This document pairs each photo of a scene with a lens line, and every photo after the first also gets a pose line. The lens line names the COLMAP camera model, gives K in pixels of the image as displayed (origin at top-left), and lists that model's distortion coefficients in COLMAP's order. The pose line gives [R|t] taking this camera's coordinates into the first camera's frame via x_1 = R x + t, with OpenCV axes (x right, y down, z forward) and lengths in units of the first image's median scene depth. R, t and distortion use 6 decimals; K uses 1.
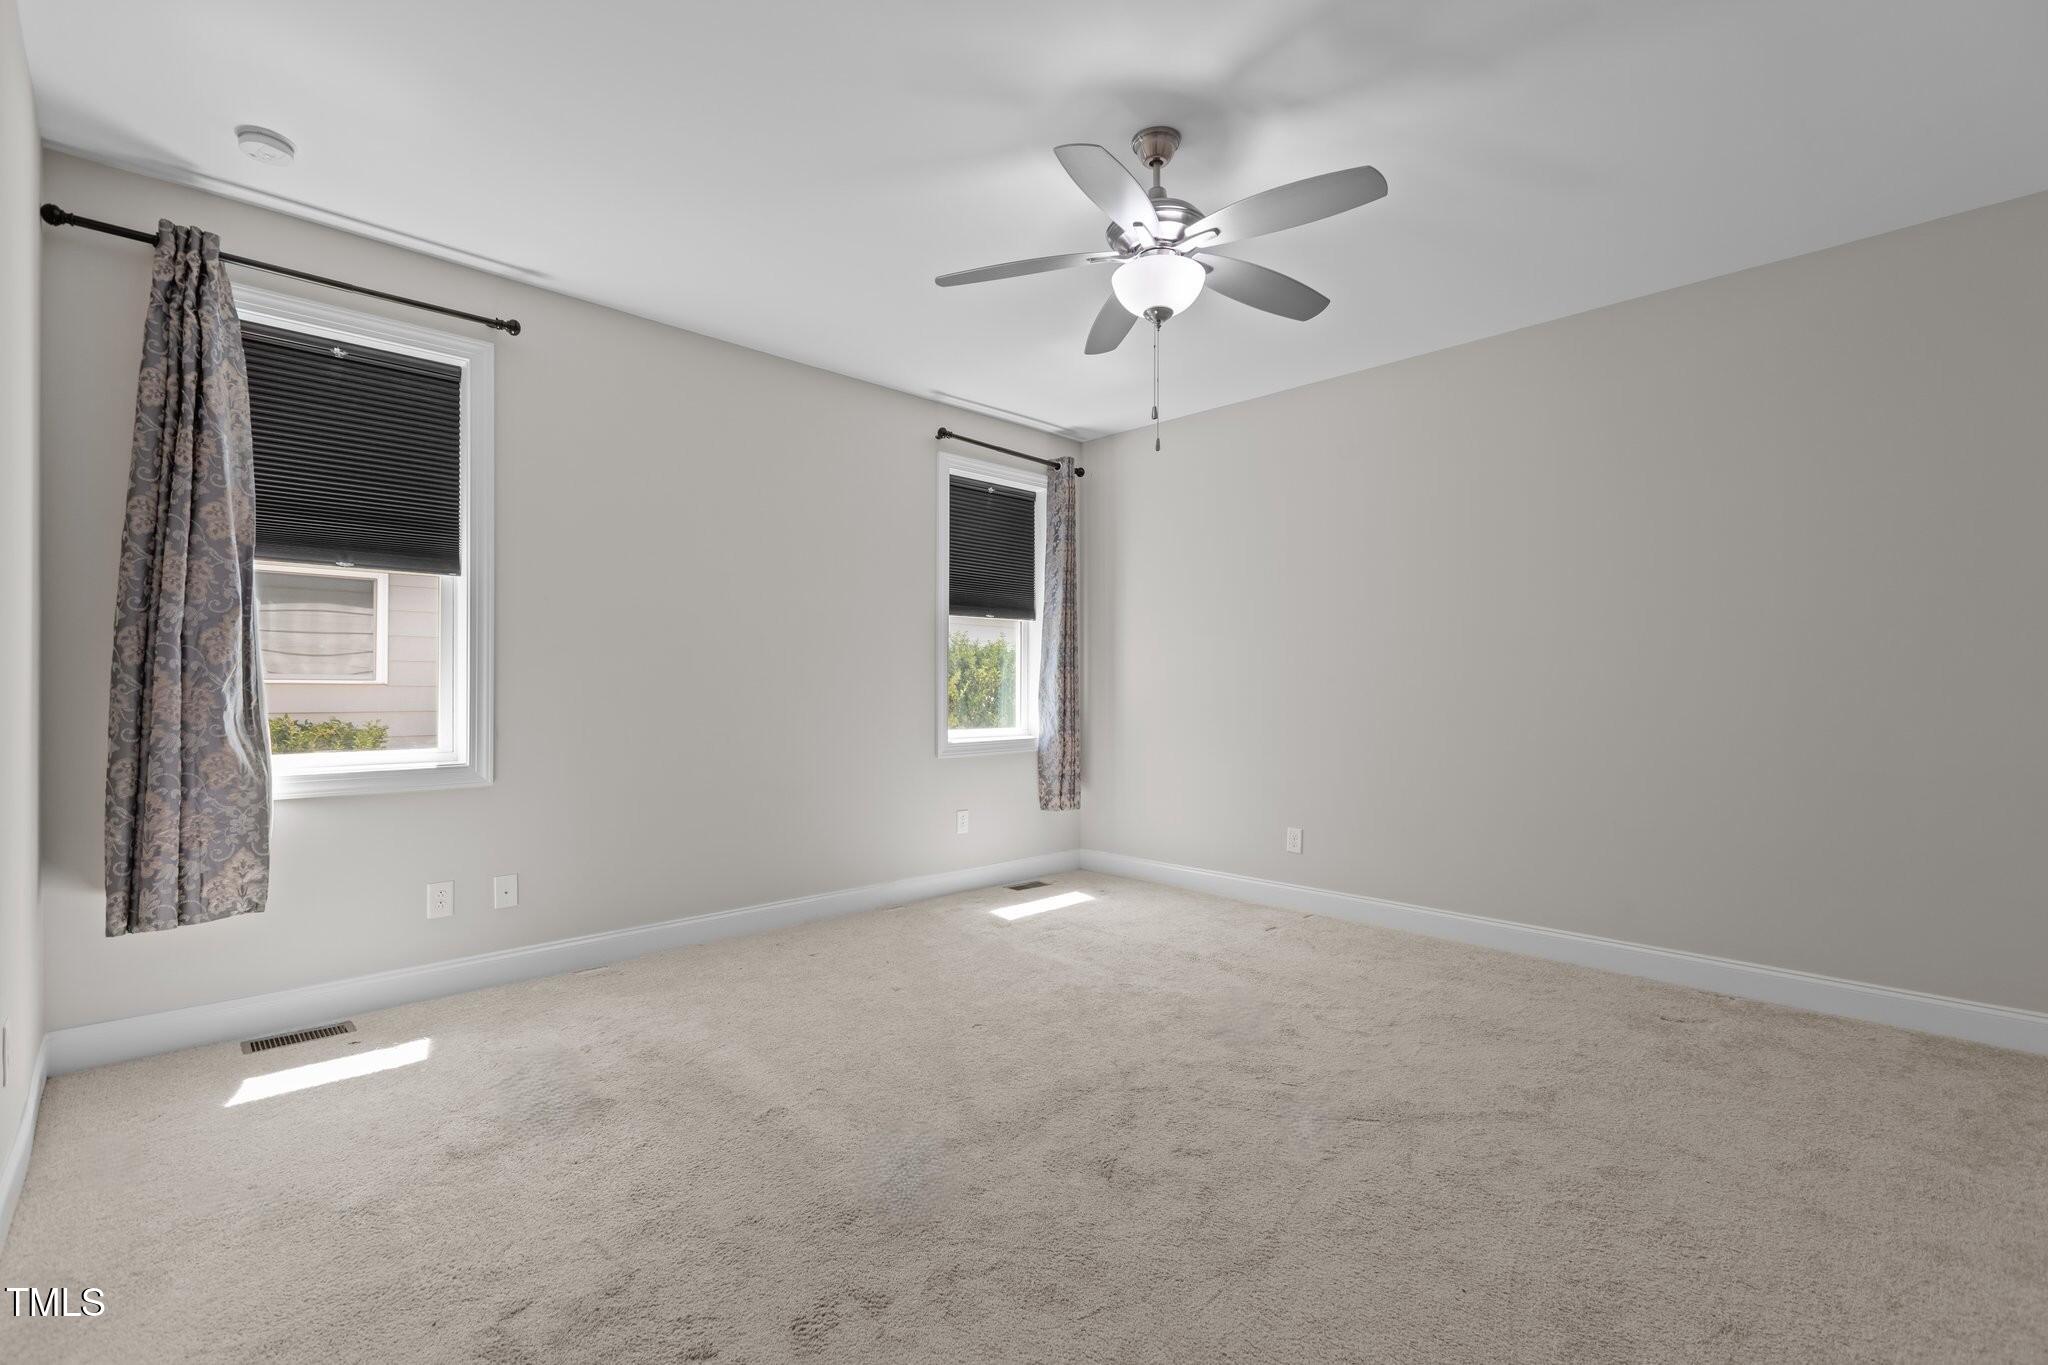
lens RADIAL K [[910.0, 0, 1030.1], [0, 910.0, 687.2], [0, 0, 1]] dist [0.000403, -0.000241]
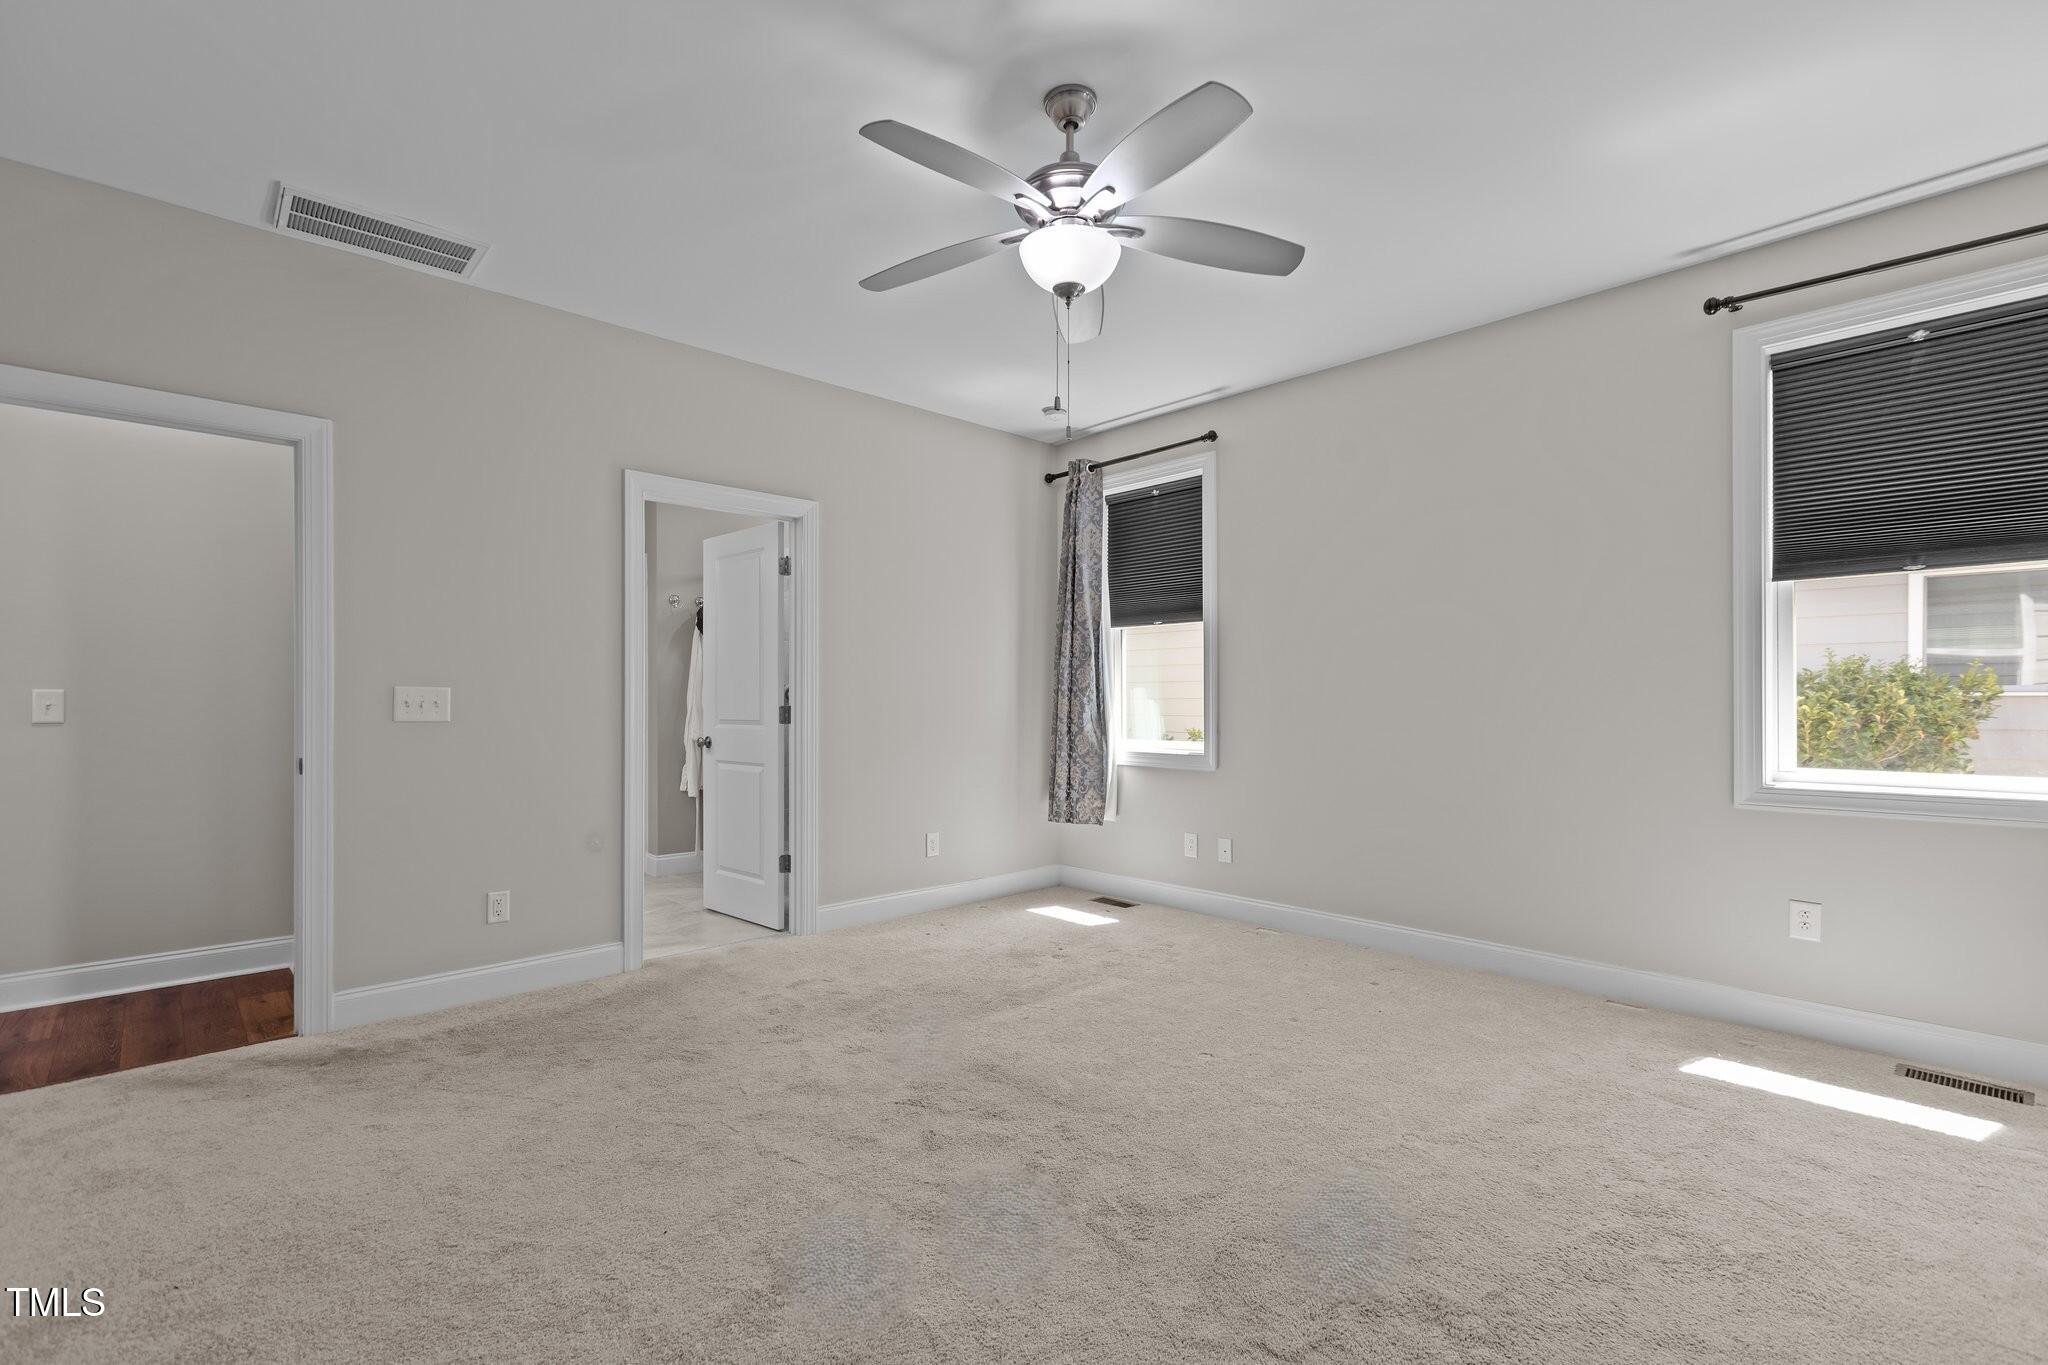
lens RADIAL K [[910.0, 0, 1030.1], [0, 910.0, 687.2], [0, 0, 1]] dist [0.000403, -0.000241]
pose [[-0.010164, -0.011560, -0.999882, 0.946975], [0.006173, 0.999913, -0.011623, -0.004917], [0.999929, -0.006290, -0.010091, 0.879225]]
